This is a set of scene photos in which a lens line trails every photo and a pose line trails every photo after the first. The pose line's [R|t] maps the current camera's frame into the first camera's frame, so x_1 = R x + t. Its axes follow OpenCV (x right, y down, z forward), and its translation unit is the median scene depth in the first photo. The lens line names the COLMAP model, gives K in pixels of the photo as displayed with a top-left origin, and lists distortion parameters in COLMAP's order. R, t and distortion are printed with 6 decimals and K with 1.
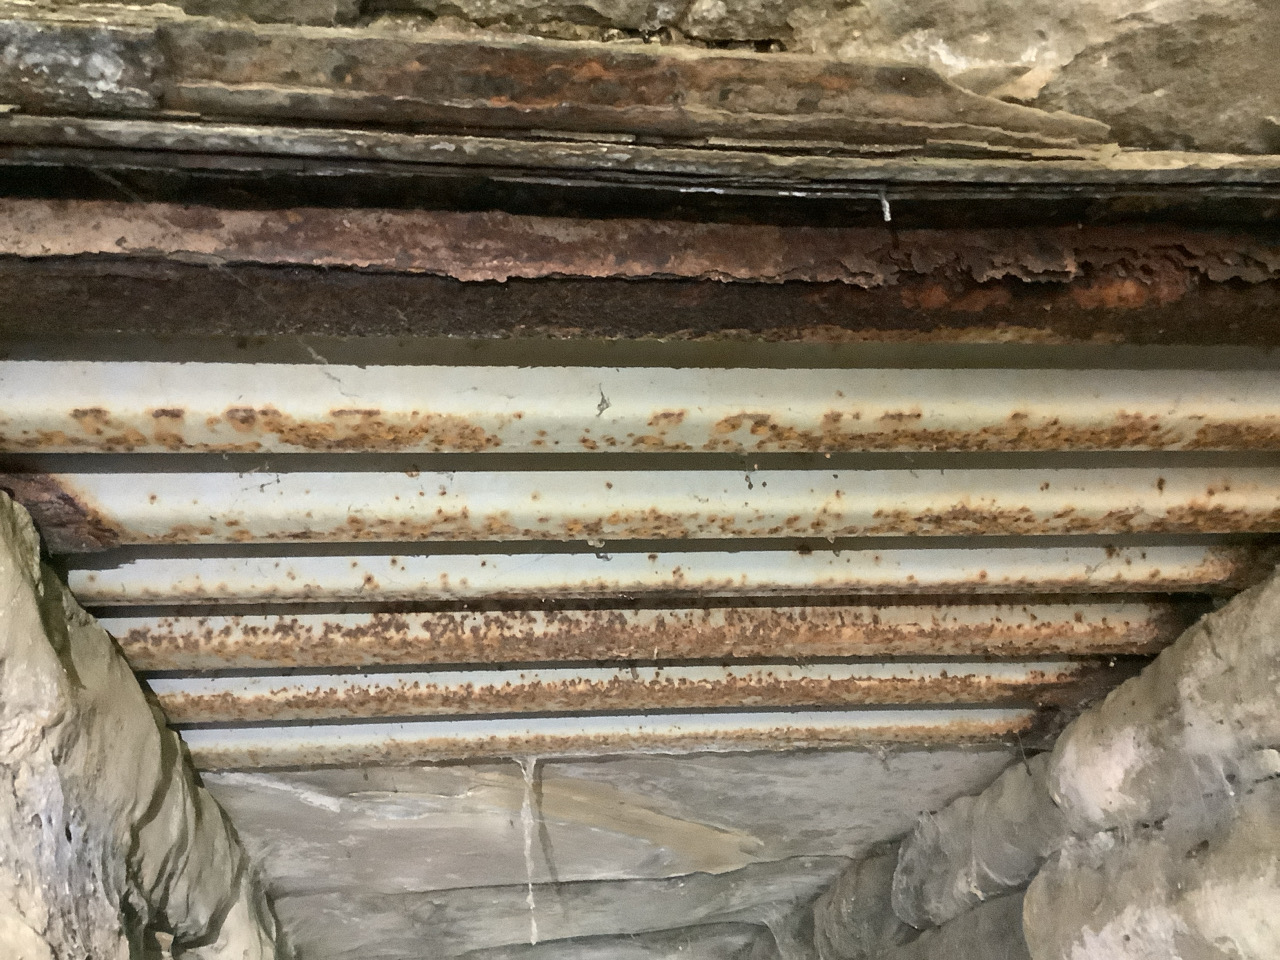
lens RADIAL K [[1163.1, 0, 648.7], [0, 1163.1, 478.7], [0, 0, 1]] dist [0.138056, -0.280267]
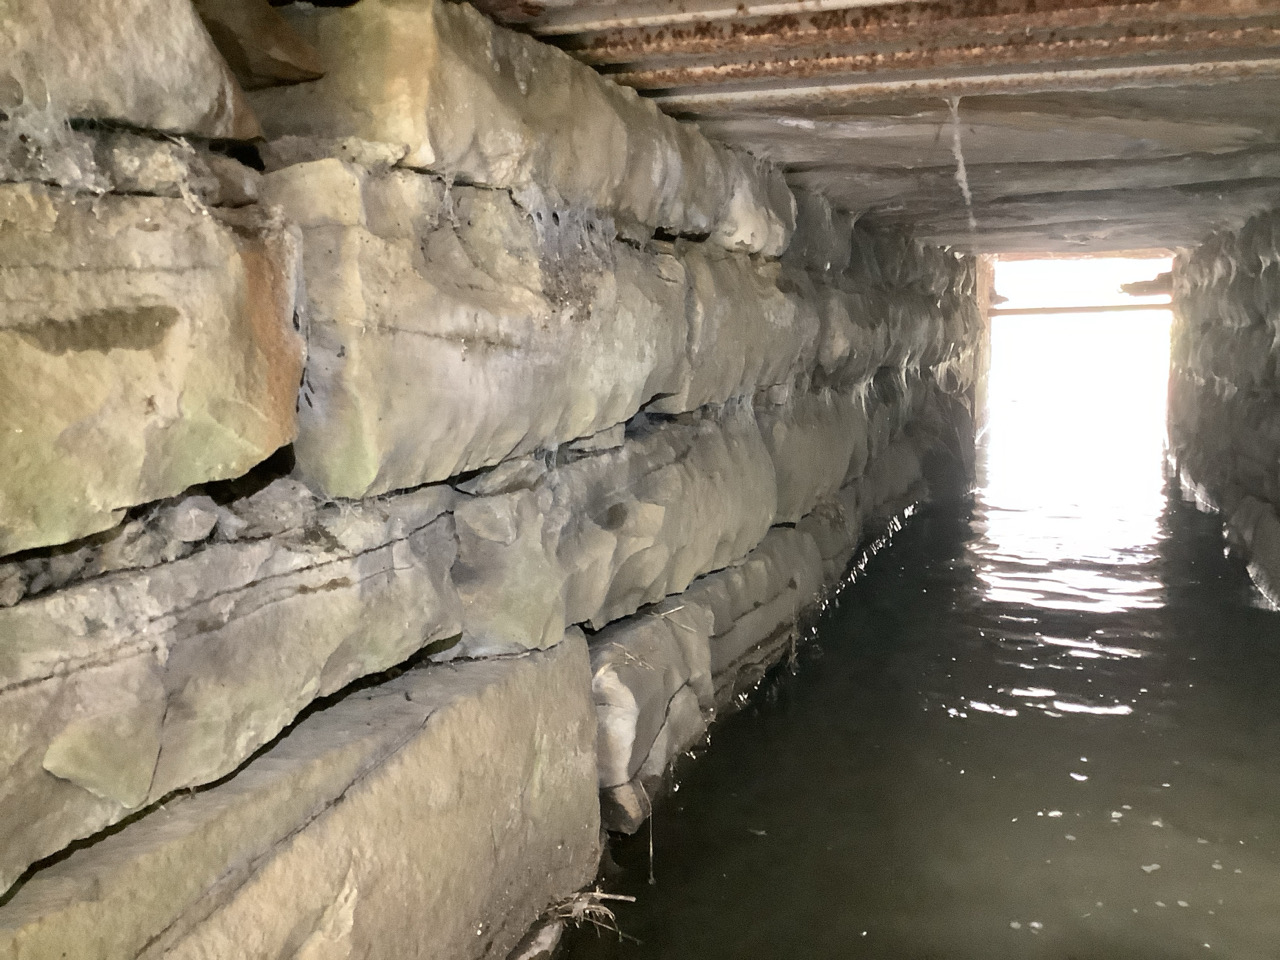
lens RADIAL K [[1155.5, 0, 640.0], [0, 1155.5, 480.0], [0, 0, 1]] dist [0.120479, -0.229468]
pose [[0.870565, 0.152770, -0.467737, 0.240050], [0.172448, 0.795564, 0.580809, -0.190512], [0.460845, -0.586292, 0.666246, -0.104990]]
